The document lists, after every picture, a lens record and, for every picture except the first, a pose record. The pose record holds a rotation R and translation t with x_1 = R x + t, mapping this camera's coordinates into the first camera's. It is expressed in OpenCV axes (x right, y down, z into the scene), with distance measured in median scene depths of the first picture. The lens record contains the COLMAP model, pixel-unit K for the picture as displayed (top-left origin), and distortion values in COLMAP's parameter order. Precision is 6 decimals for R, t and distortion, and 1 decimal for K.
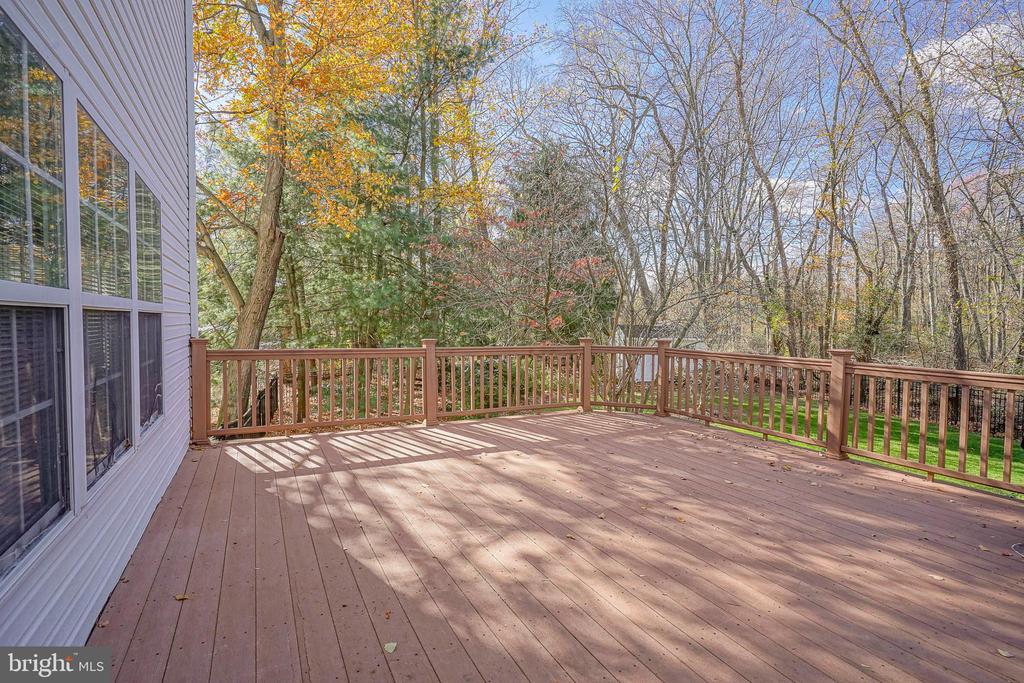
lens RADIAL K [[503.6, 0, 510.7], [0, 503.6, 343.3], [0, 0, 1]] dist [0.001087, 0.000399]
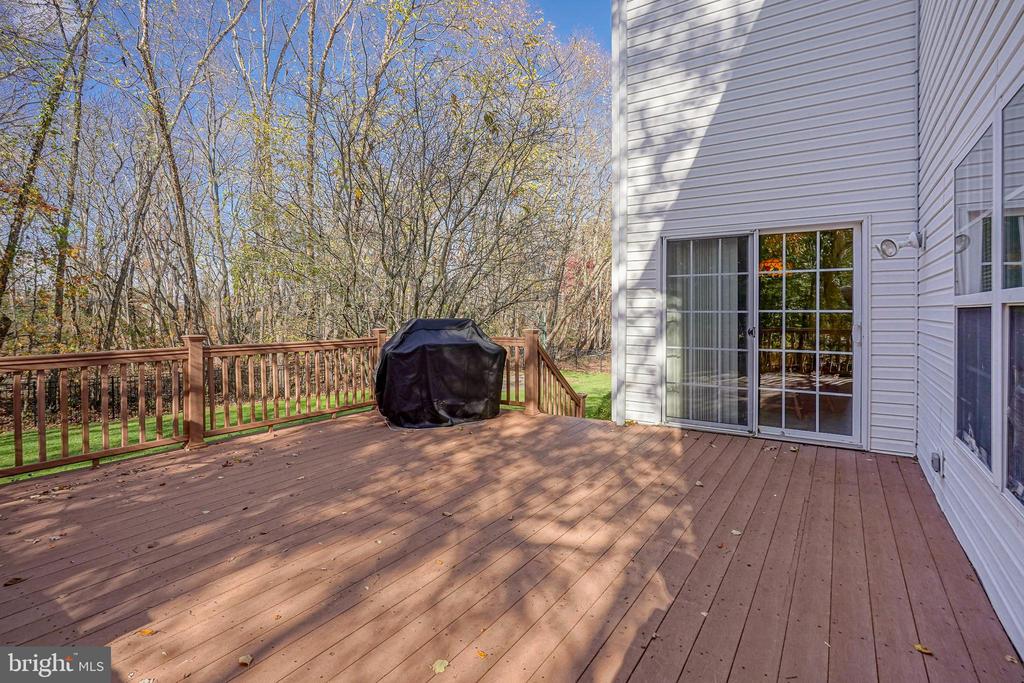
lens RADIAL K [[503.6, 0, 498.4], [0, 503.6, 315.3], [0, 0, 1]] dist [0.001087, 0.000399]
pose [[-0.487824, -0.018381, 0.872749, -0.753729], [0.029259, 0.998872, 0.037392, -0.073551], [-0.872452, 0.043776, -0.486736, 1.474195]]
